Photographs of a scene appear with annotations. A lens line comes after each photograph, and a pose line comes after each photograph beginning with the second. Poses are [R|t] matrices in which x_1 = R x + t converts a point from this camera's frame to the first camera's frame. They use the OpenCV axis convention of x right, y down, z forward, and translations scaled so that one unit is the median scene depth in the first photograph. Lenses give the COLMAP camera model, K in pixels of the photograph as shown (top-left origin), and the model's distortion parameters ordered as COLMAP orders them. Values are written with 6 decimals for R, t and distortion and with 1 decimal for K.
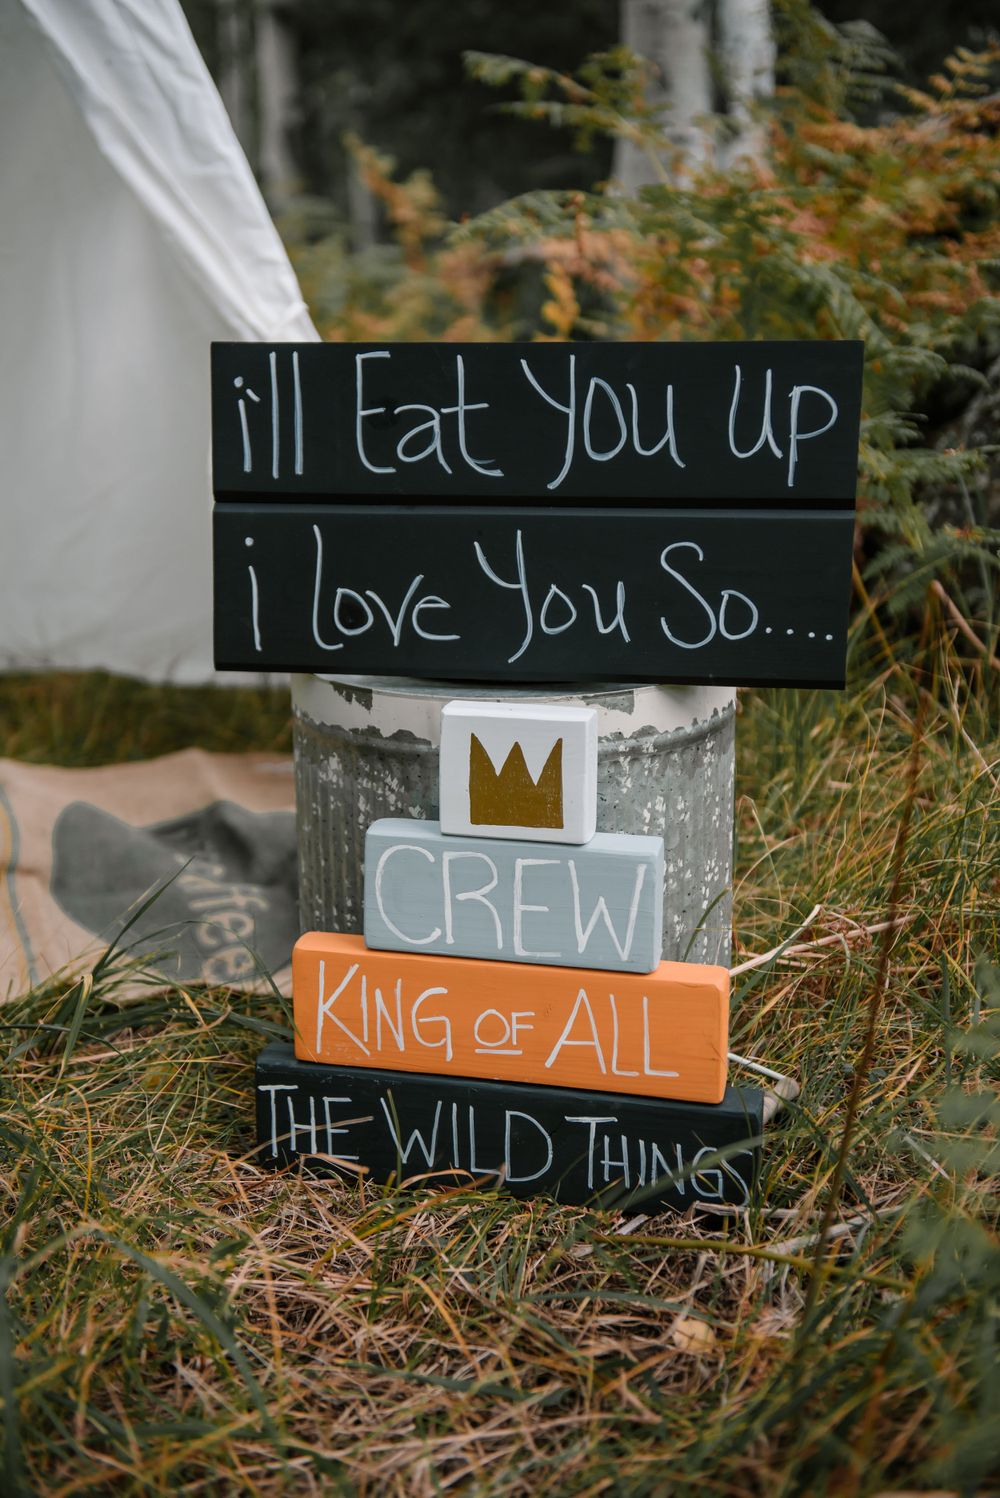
lens RADIAL K [[1897.2, 0, 468.5], [0, 1897.2, 753.6], [0, 0, 1]] dist [0.088003, 0.000000]
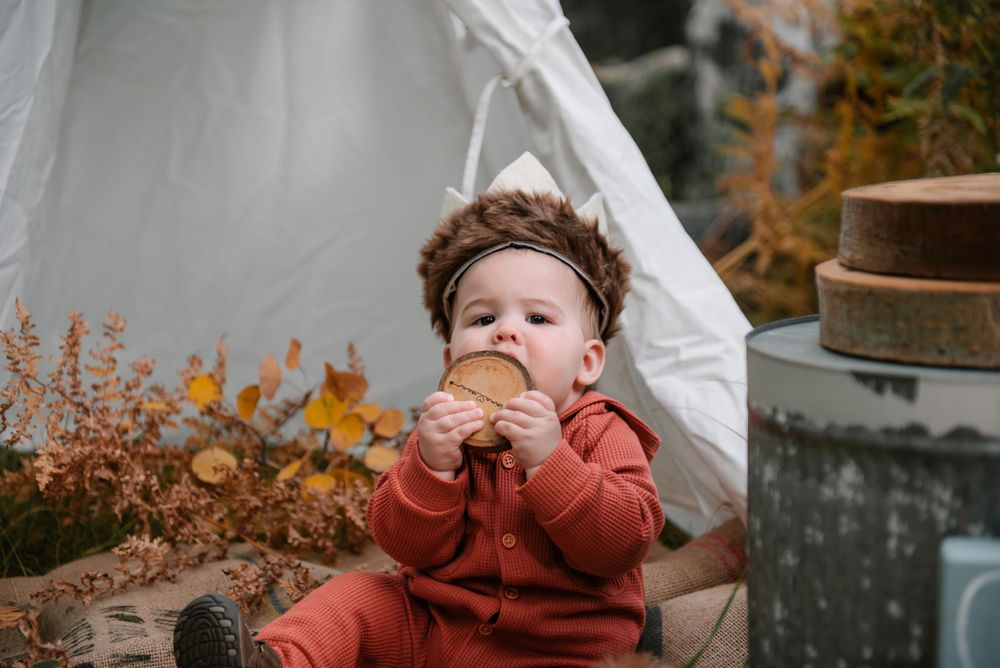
lens RADIAL K [[1730.9, 0, 496.9], [0, 1730.9, 330.0], [0, 0, 1]] dist [0.126214, 0.000000]
pose [[0.999565, -0.012191, 0.026870, -0.247264], [0.015739, 0.990575, -0.136067, 0.043928], [-0.024958, 0.136431, 0.990335, 0.277661]]
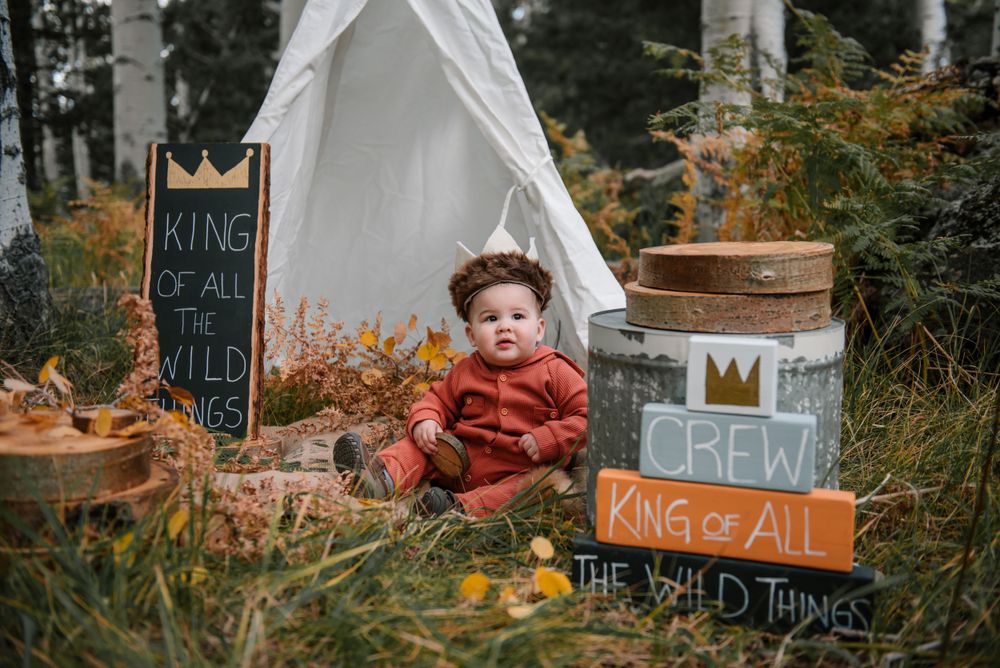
lens RADIAL K [[1085.6, 0, 496.6], [0, 1085.6, 328.4], [0, 0, 1]] dist [0.052415, 0.000000]
pose [[0.996989, 0.024202, -0.073673, -0.114751], [-0.033790, 0.990697, -0.131822, 0.103079], [0.069798, 0.133915, 0.988532, -0.026078]]
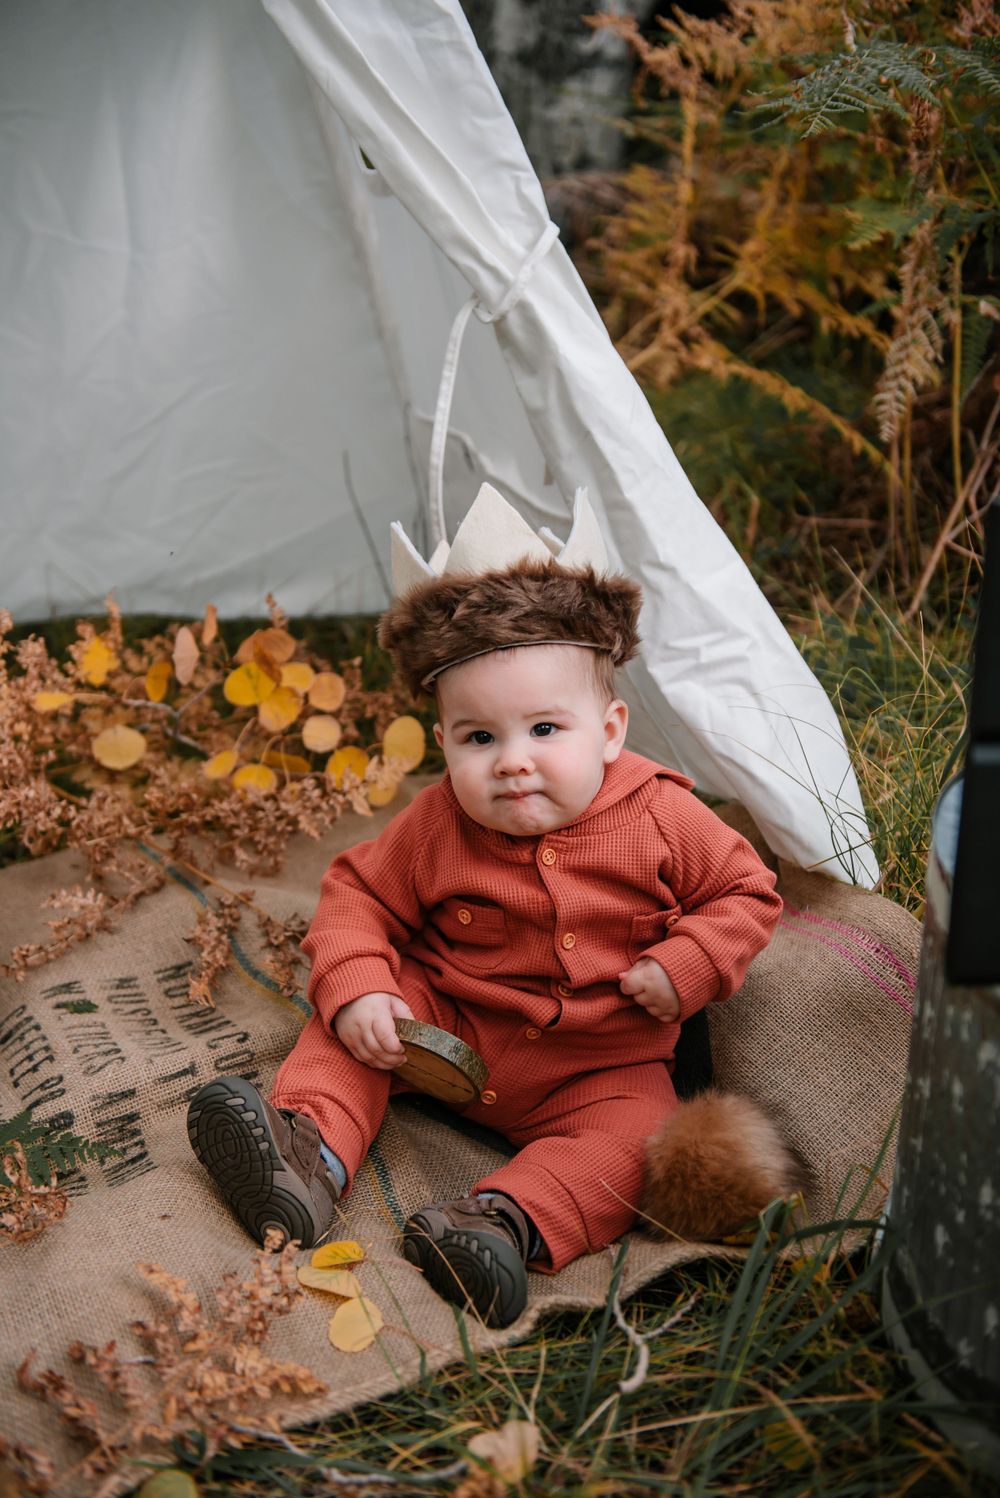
lens RADIAL K [[1732.5, 0, 512.5], [0, 1732.5, 781.3], [0, 0, 1]] dist [0.039311, 0.000000]
pose [[0.977773, -0.084802, 0.191754, -0.405777], [0.044145, 0.977321, 0.207111, -0.254960], [-0.204969, -0.194043, 0.959341, 0.492971]]
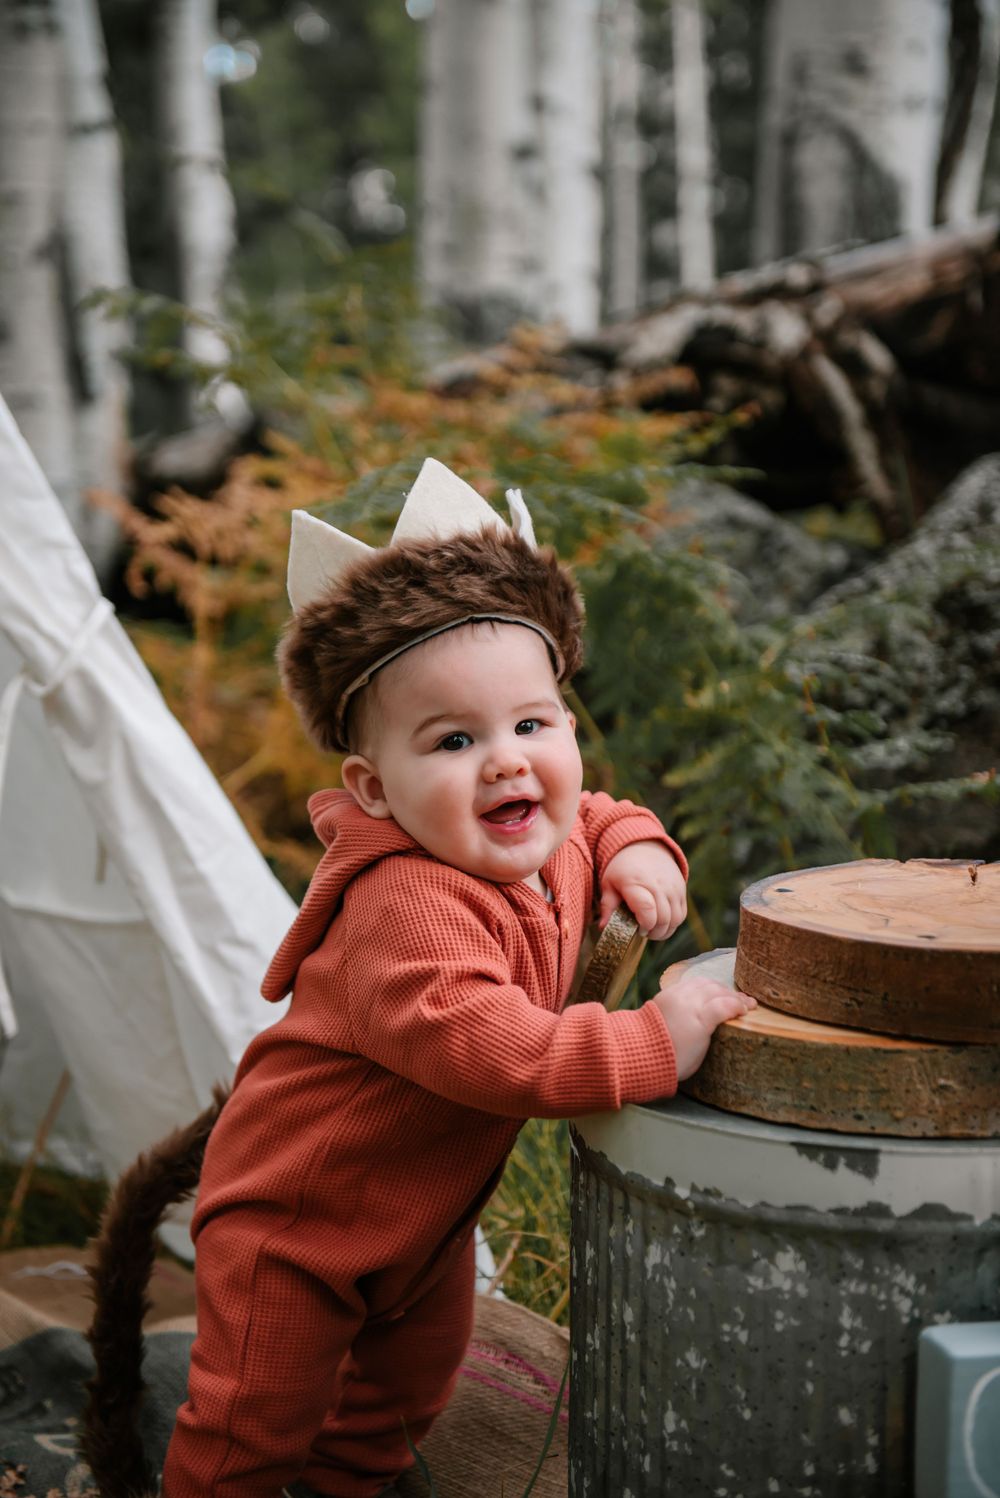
lens RADIAL K [[2269.5, 0, 480.9], [0, 2269.5, 815.5], [0, 0, 1]] dist [0.143745, 0.000000]
pose [[0.895393, -0.042544, 0.443240, -0.546669], [0.102598, 0.988353, -0.112393, -0.075076], [-0.433296, 0.146111, 0.889329, 0.304156]]
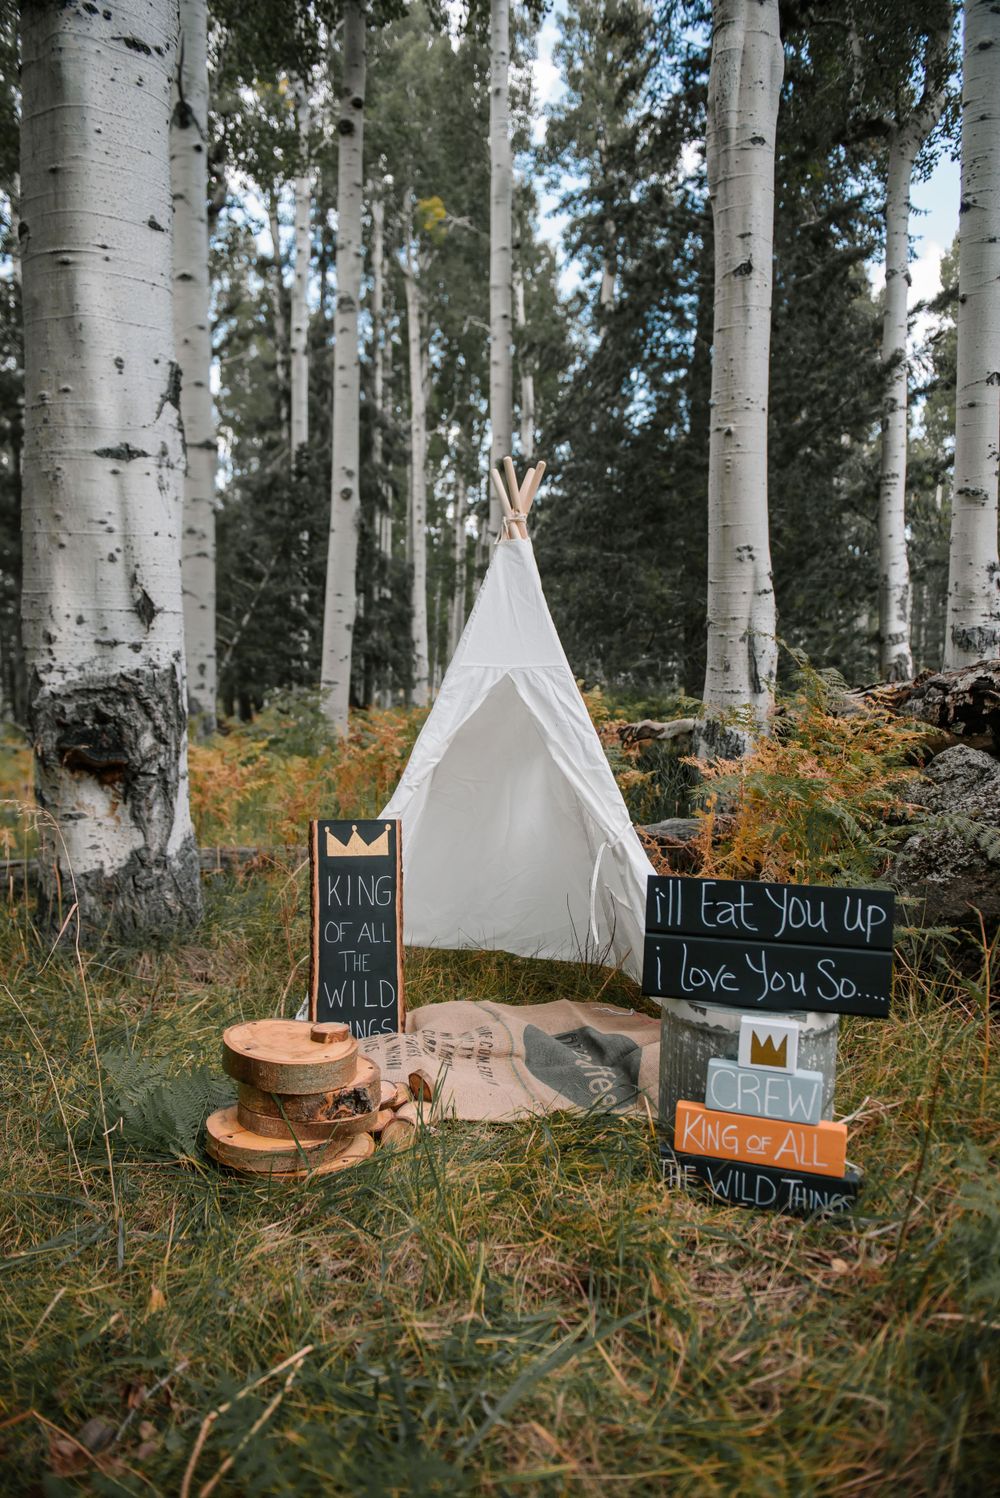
lens RADIAL K [[1035.3, 0, 476.9], [0, 1035.3, 750.3], [0, 0, 1]] dist [-0.056052, 0.001291]
pose [[0.995450, 0.034075, -0.088983, -0.256420], [-0.049958, 0.981862, -0.182894, -0.109567], [0.081137, 0.186507, 0.979097, -0.508416]]
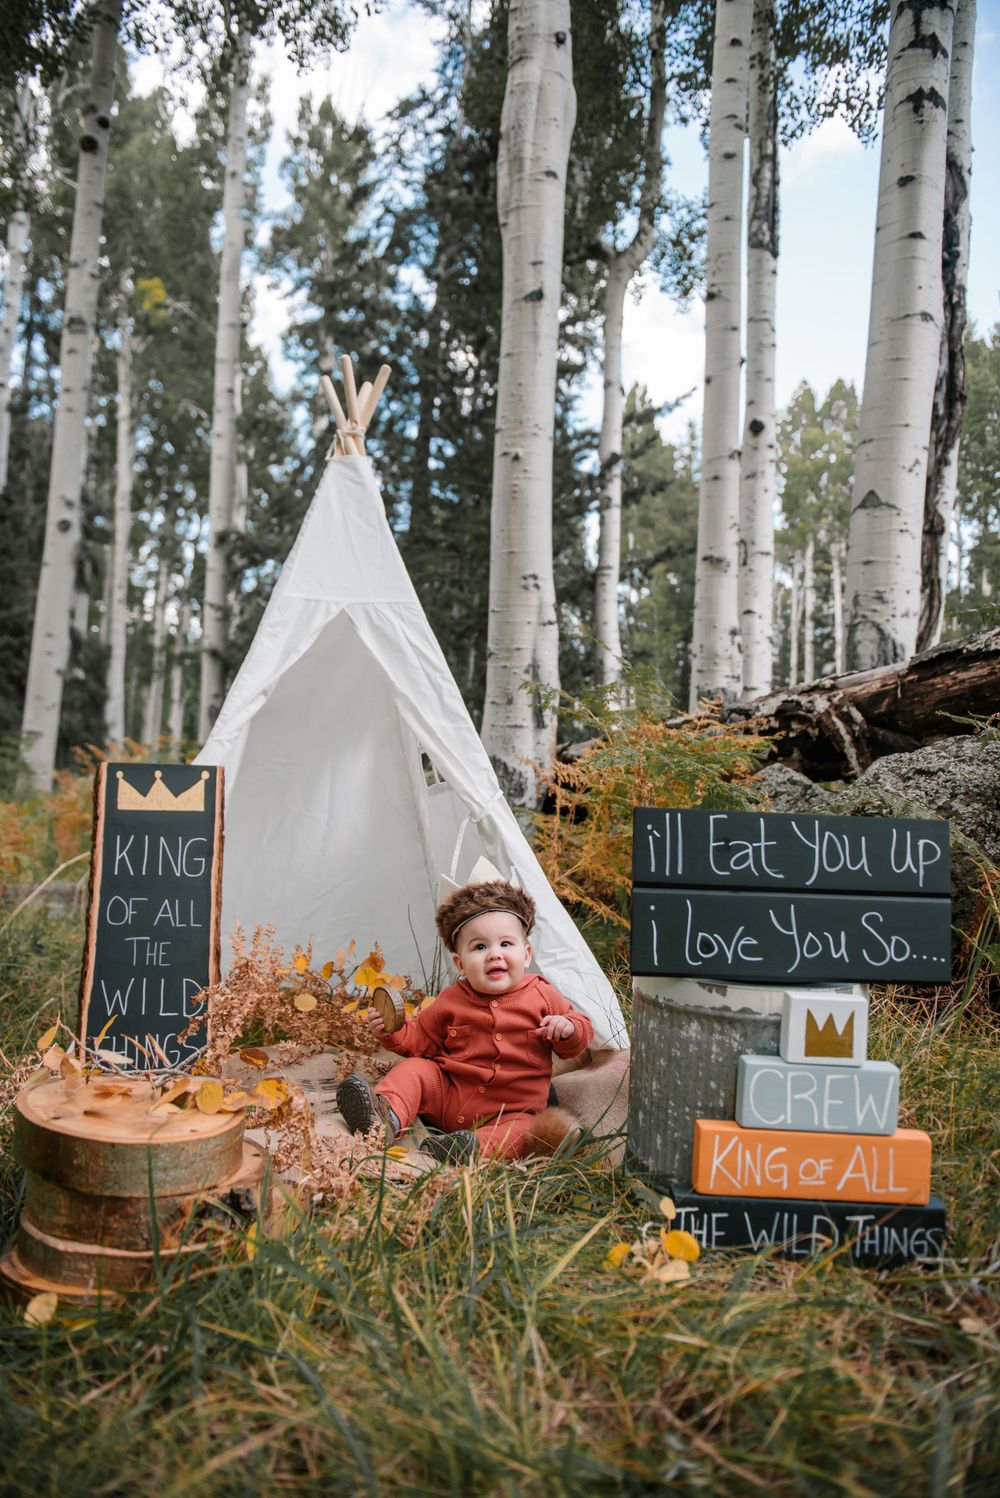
lens RADIAL K [[1015.6, 0, 483.3], [0, 1015.6, 745.1], [0, 0, 1]] dist [-0.052617, -0.006438]
pose [[0.976137, 0.062060, 0.208099, -0.521117], [0.000561, 0.957570, -0.288200, 0.027370], [-0.217156, 0.281439, 0.934685, 0.030547]]
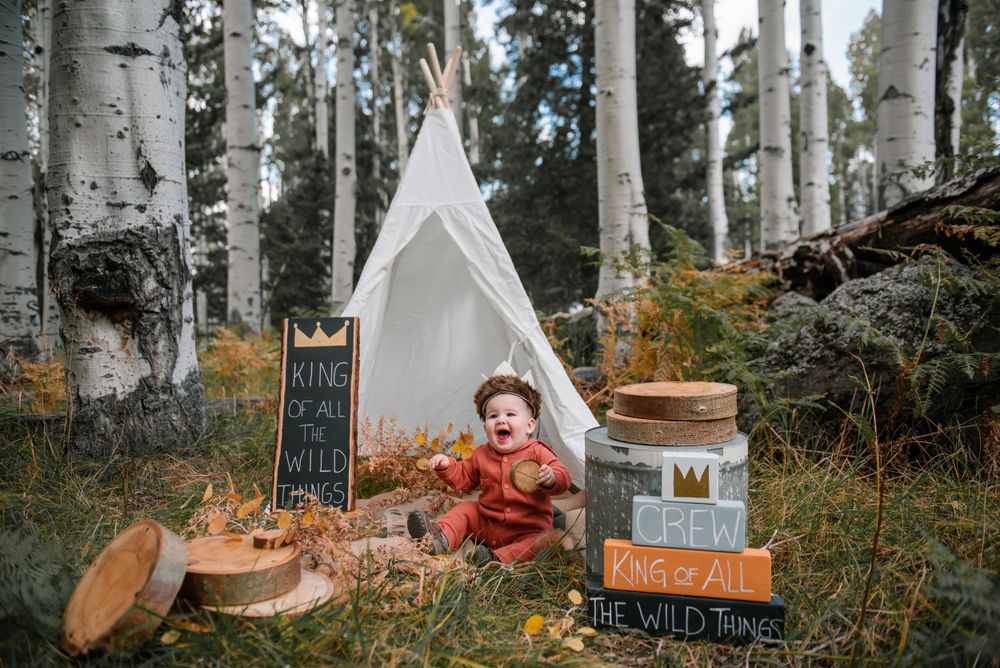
lens RADIAL K [[676.0, 0, 497.8], [0, 676.0, 327.2], [0, 0, 1]] dist [-0.057668, -0.002362]
pose [[0.999858, -0.001086, -0.016845, -0.226863], [-0.003054, 0.969832, -0.243756, 0.035518], [0.016602, 0.243772, 0.969690, -0.006952]]
